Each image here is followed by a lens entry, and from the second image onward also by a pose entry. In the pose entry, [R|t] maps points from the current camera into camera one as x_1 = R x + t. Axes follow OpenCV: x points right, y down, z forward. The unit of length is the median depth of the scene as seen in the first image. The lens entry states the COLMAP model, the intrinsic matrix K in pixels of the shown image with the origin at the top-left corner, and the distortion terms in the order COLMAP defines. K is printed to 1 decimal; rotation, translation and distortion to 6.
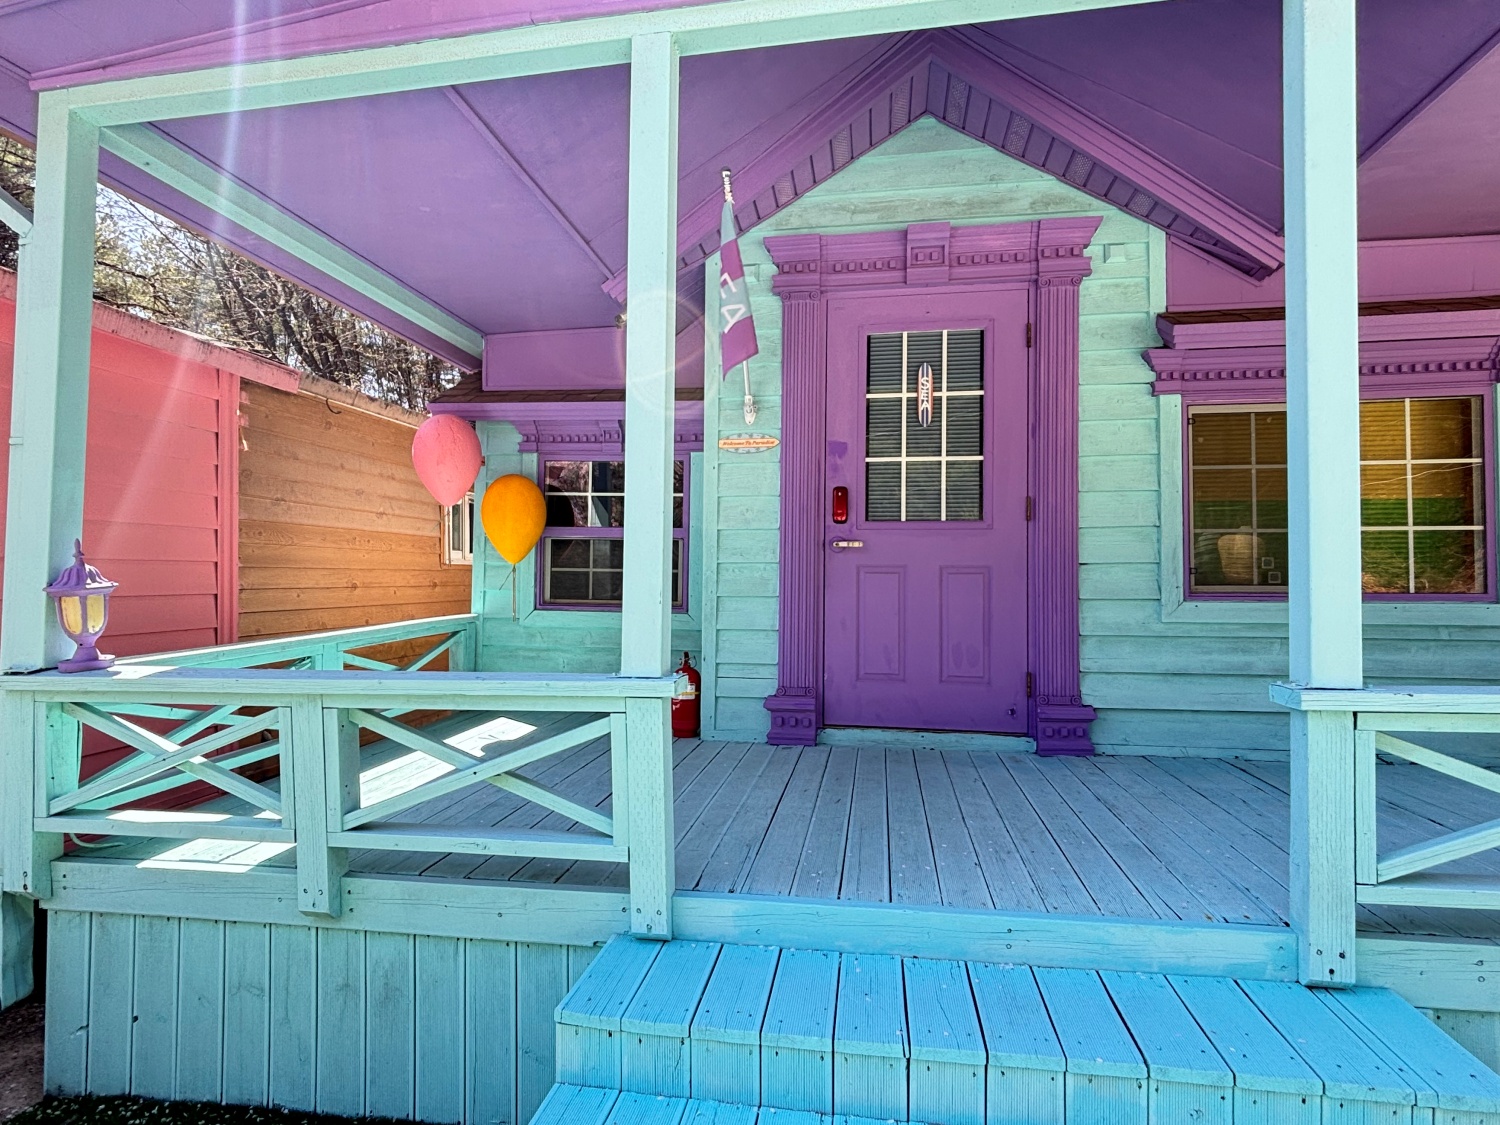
lens RADIAL K [[782.1, 0, 750.0], [0, 782.1, 562.5], [0, 0, 1]] dist [0.042237, -0.000257]
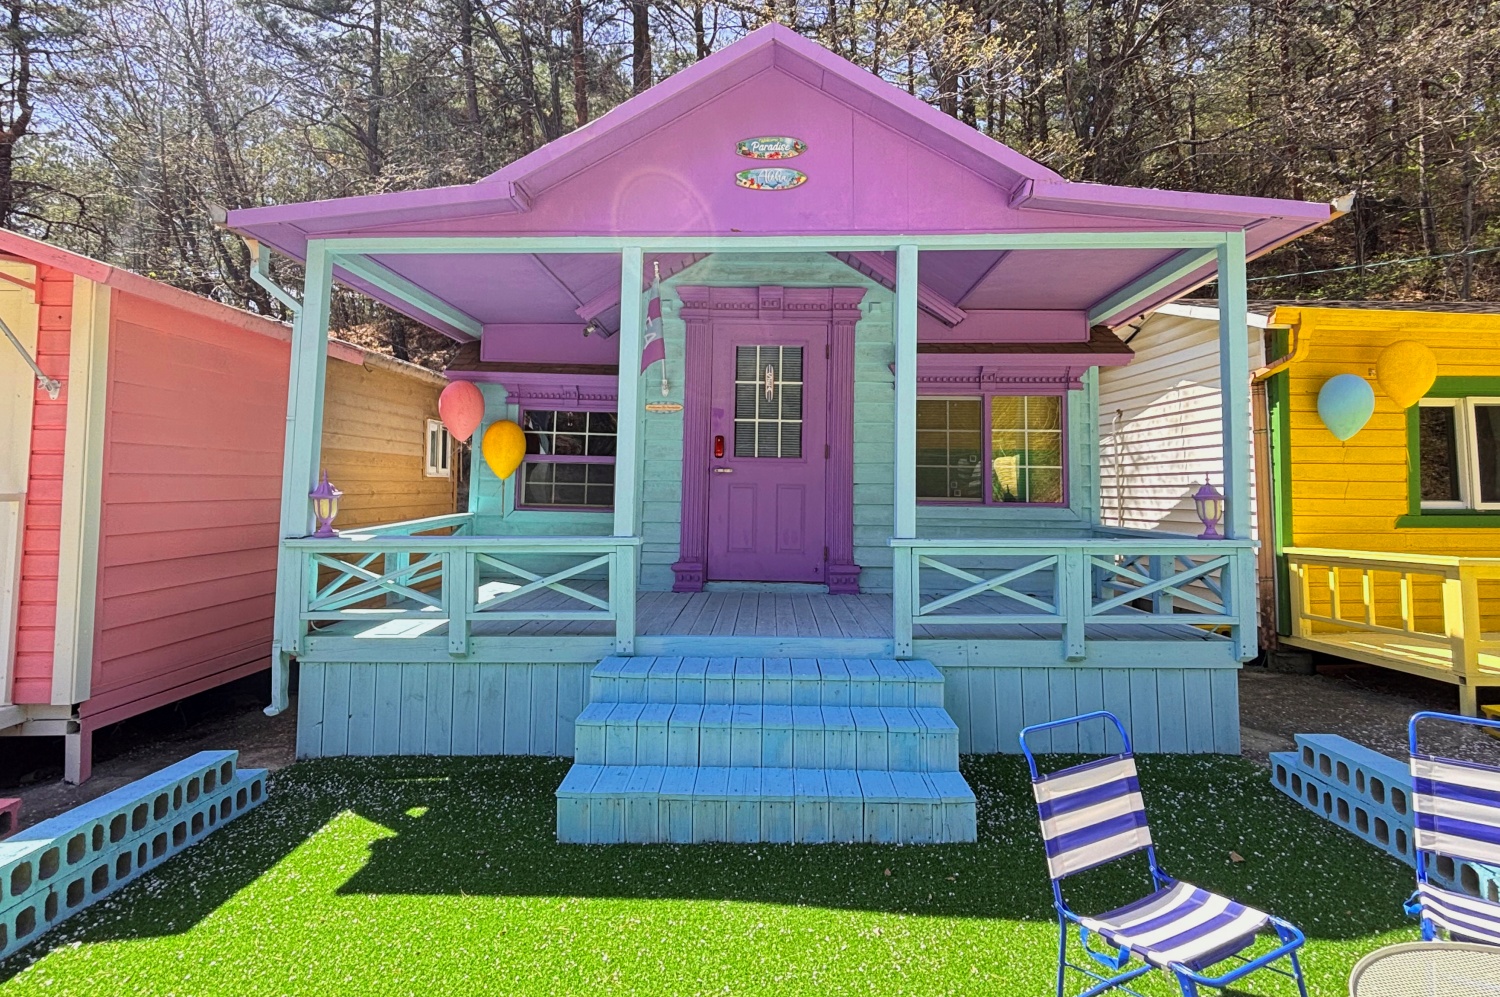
lens RADIAL K [[782.1, 0, 748.3], [0, 782.1, 424.0], [0, 0, 1]] dist [0.030734, -0.000028]
pose [[0.990780, 0.019349, 0.134093, -0.048195], [-0.011453, 0.998168, -0.059408, -0.024430], [-0.134997, 0.057325, 0.989186, -0.672833]]
